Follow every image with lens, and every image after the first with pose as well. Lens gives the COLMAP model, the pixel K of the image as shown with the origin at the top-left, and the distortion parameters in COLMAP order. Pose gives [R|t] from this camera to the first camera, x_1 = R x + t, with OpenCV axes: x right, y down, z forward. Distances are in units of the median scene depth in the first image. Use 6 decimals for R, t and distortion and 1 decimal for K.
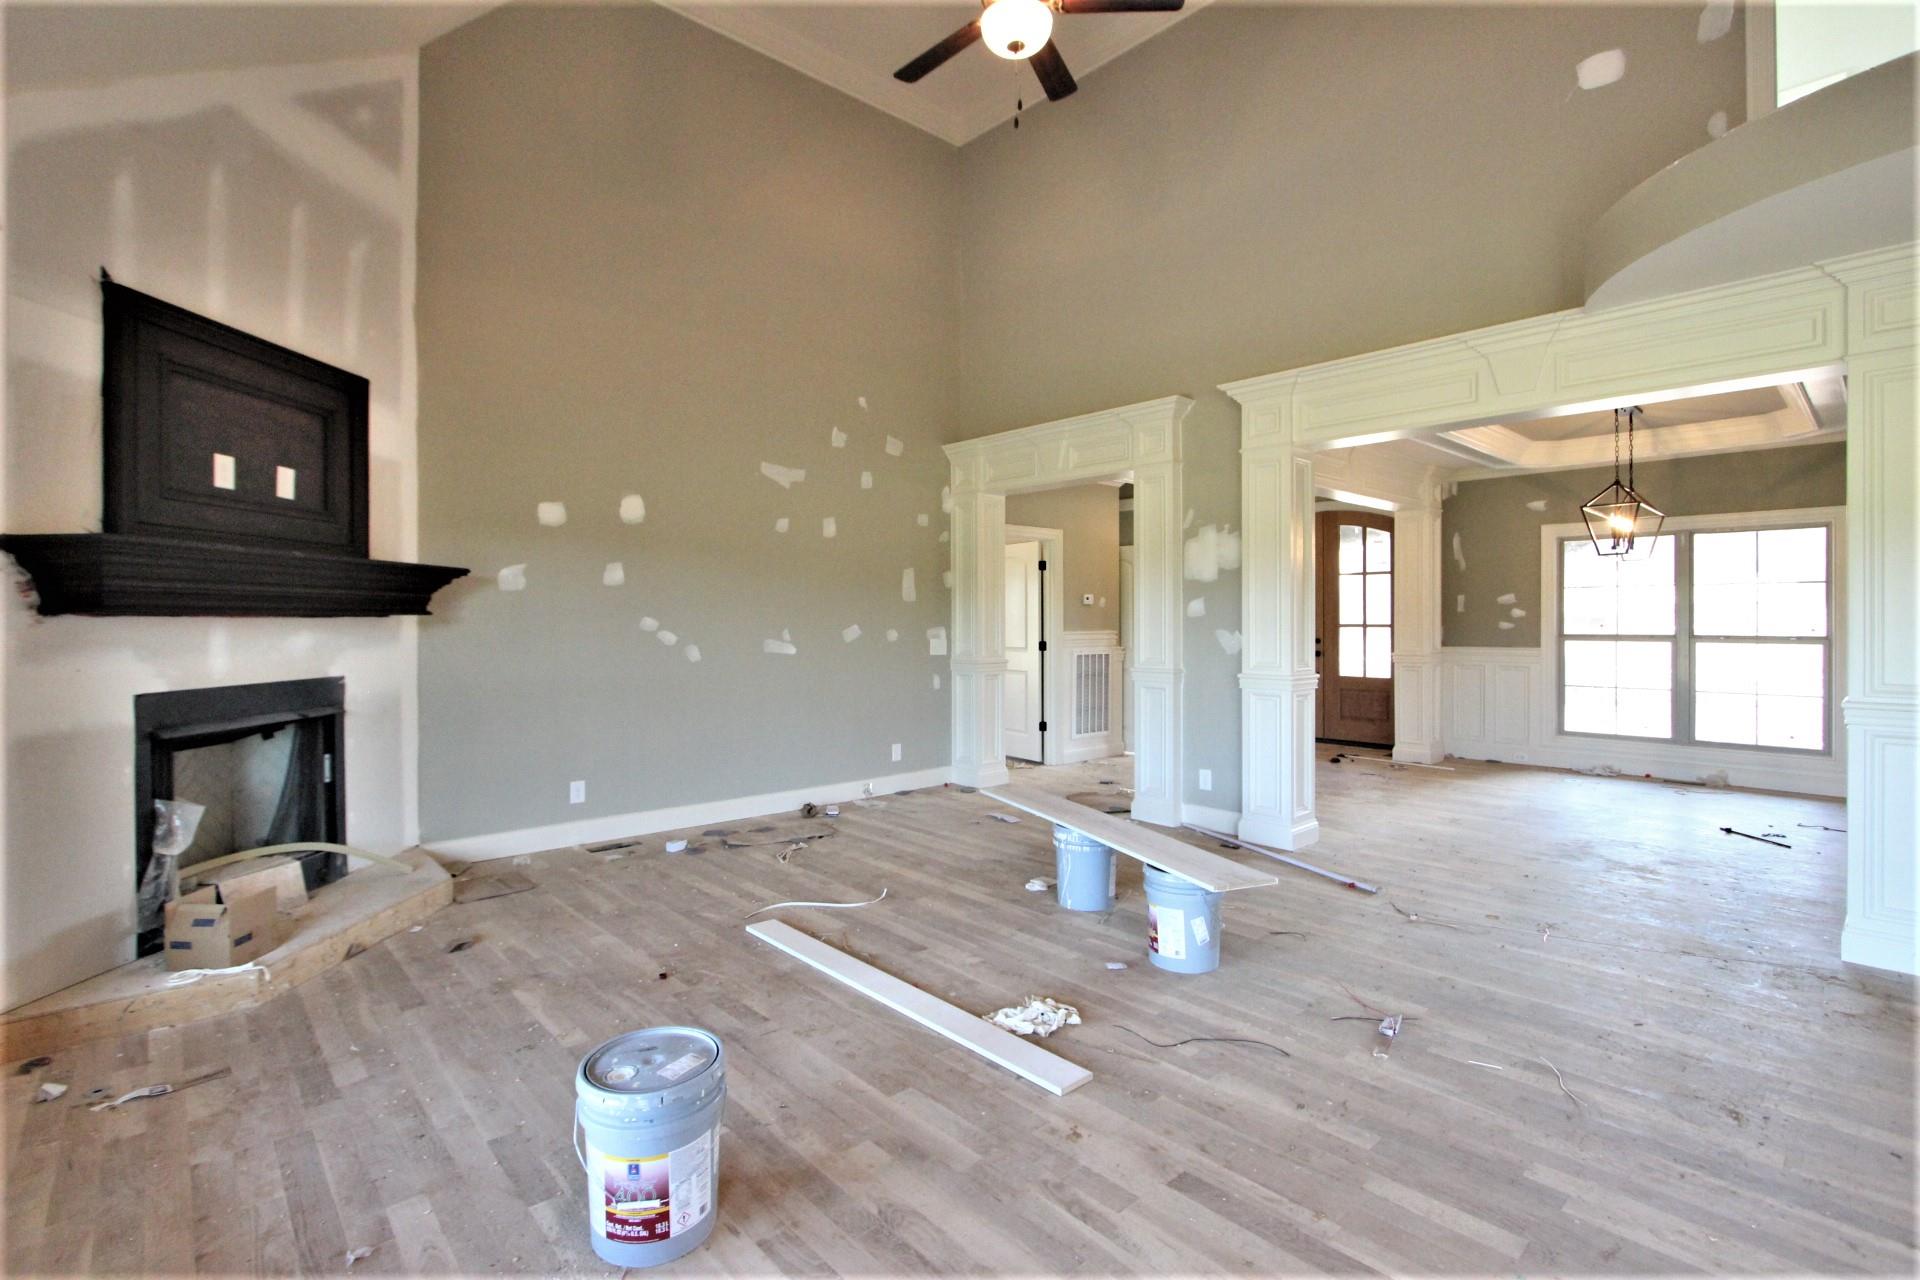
lens RADIAL K [[886.0, 0, 943.1], [0, 886.0, 629.3], [0, 0, 1]] dist [-0.017709, 0.001418]
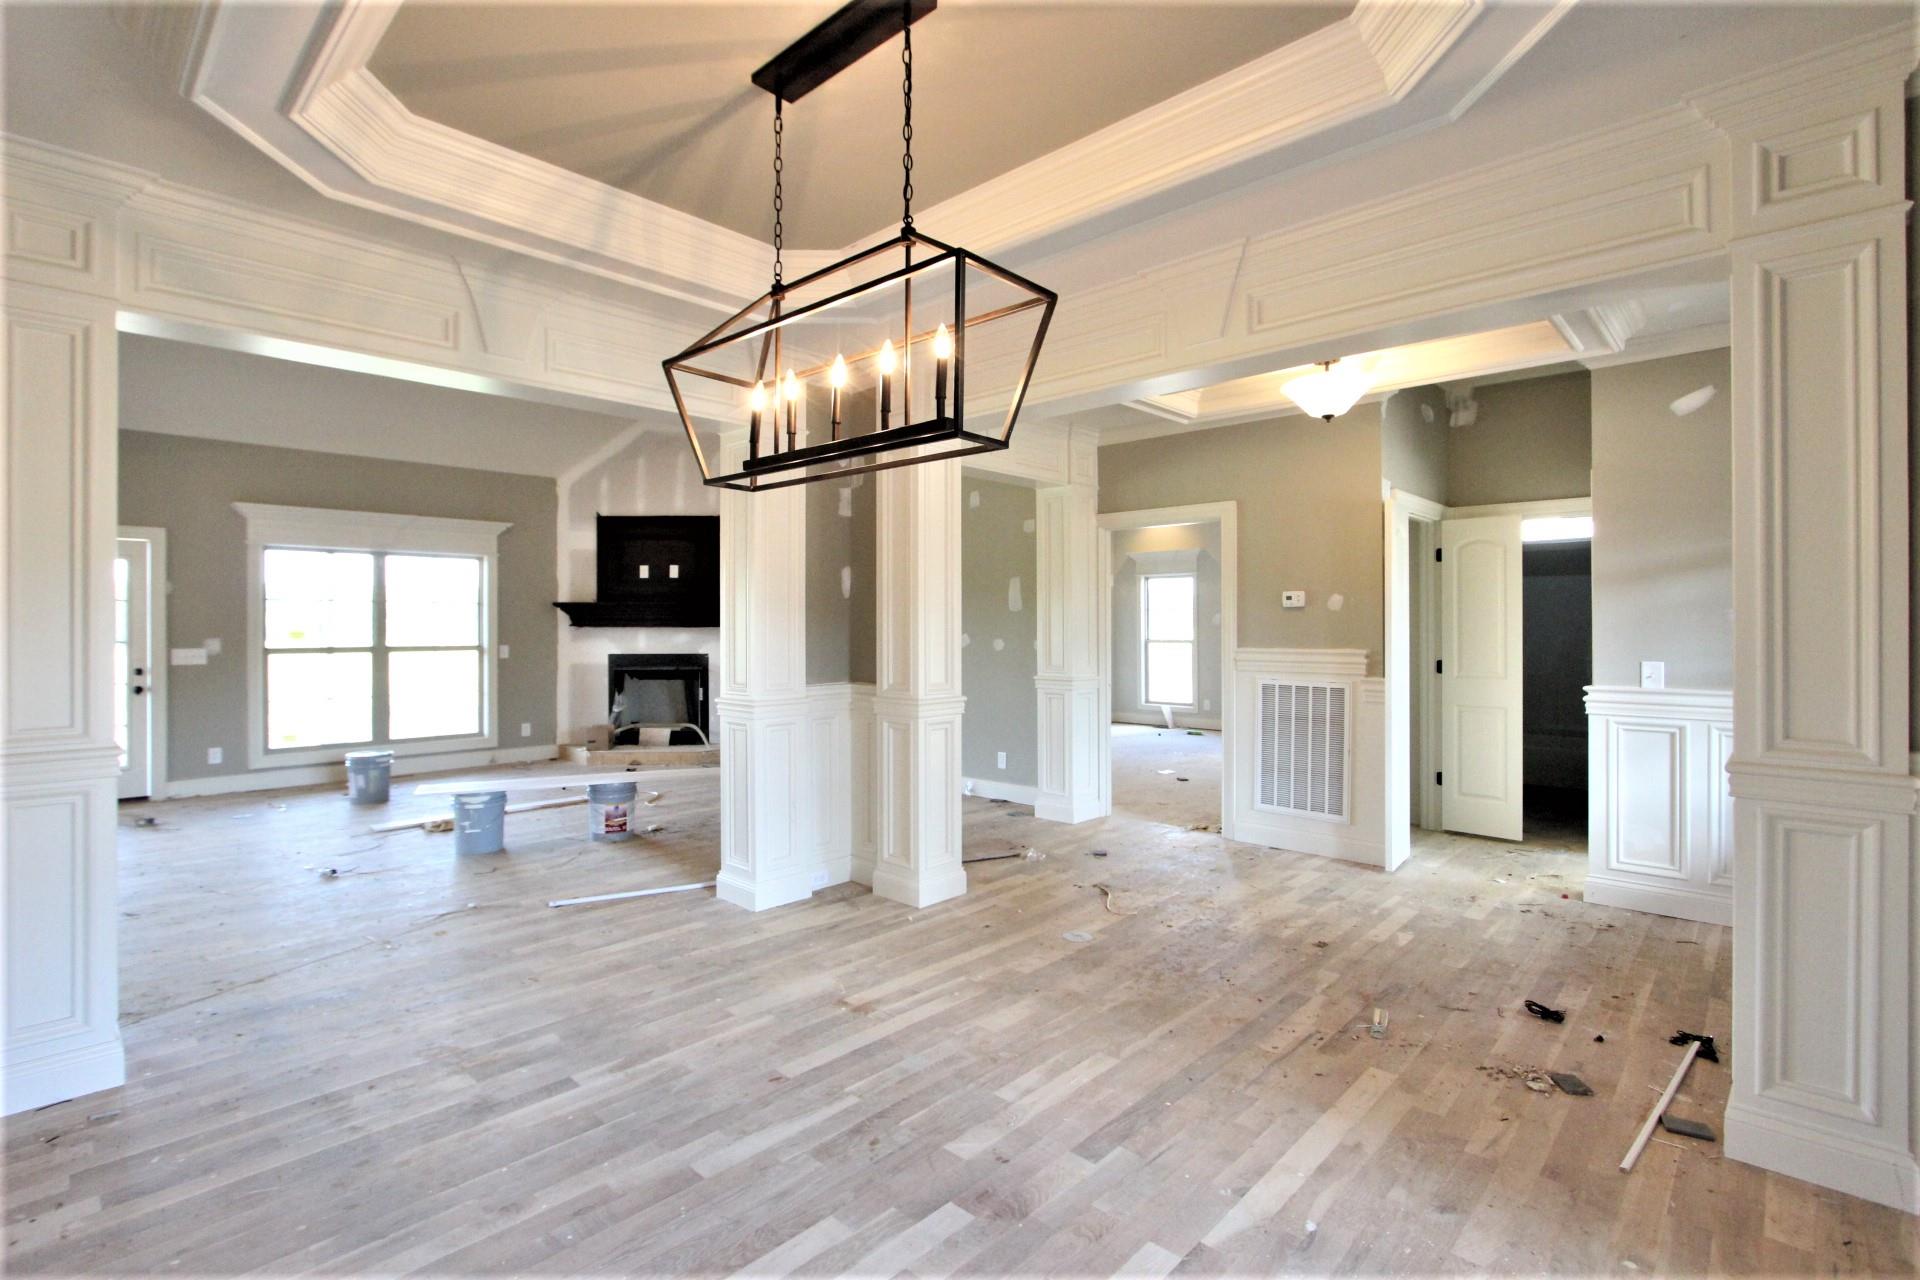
lens RADIAL K [[886.0, 0, 923.7], [0, 886.0, 628.3], [0, 0, 1]] dist [-0.017709, 0.001418]
pose [[0.070173, 0.003720, -0.997528, 1.278475], [-0.010920, 0.999936, 0.002961, -0.019309], [0.997475, 0.010685, 0.070210, 1.126473]]
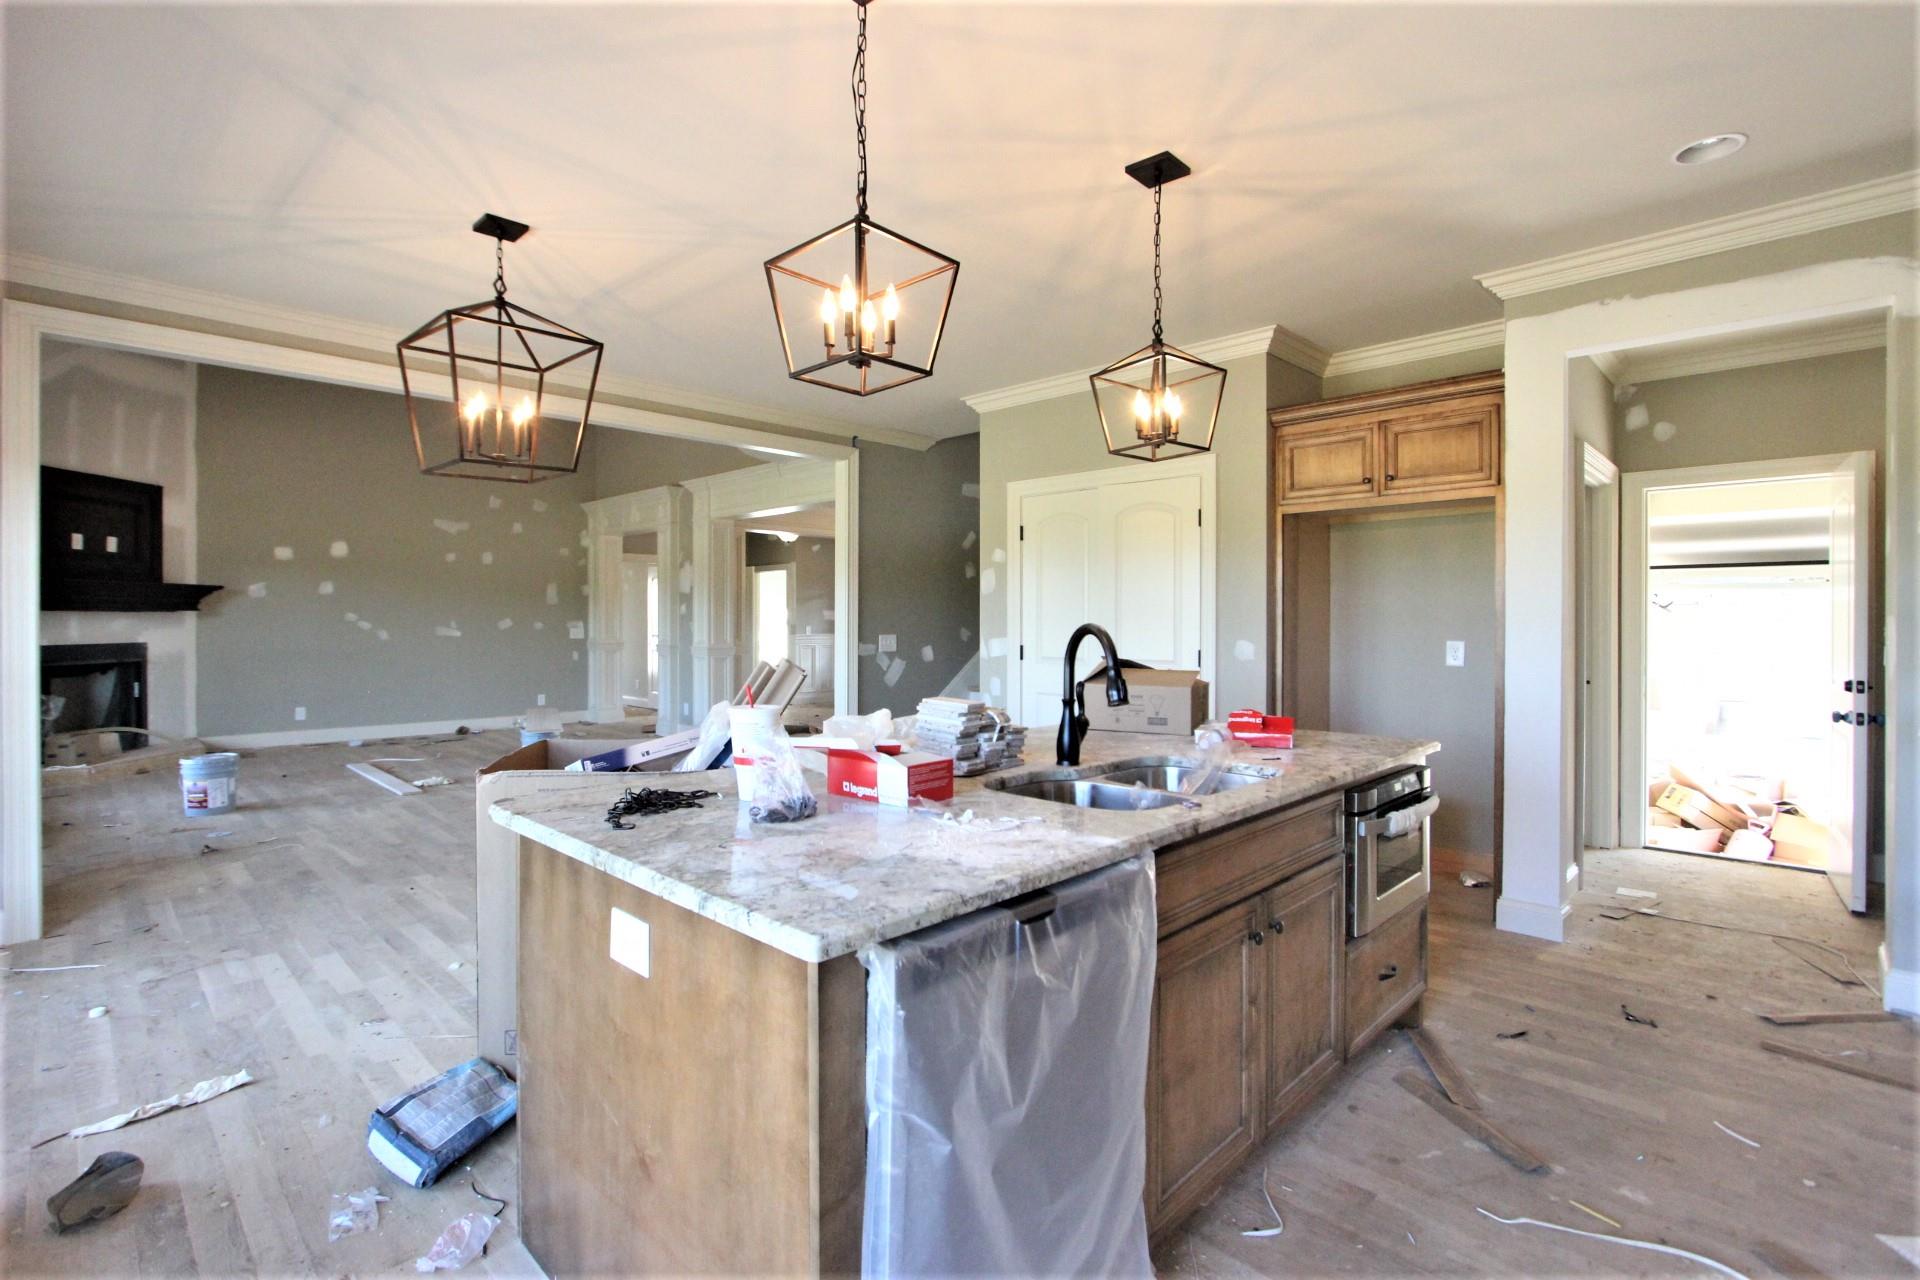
lens RADIAL K [[886.0, 0, 946.6], [0, 886.0, 629.9], [0, 0, 1]] dist [-0.017709, 0.001418]
pose [[0.997967, 0.003352, 0.063637, 0.760520], [-0.003374, 0.999994, 0.000232, 0.015746], [-0.063636, -0.000446, 0.997973, -0.821950]]
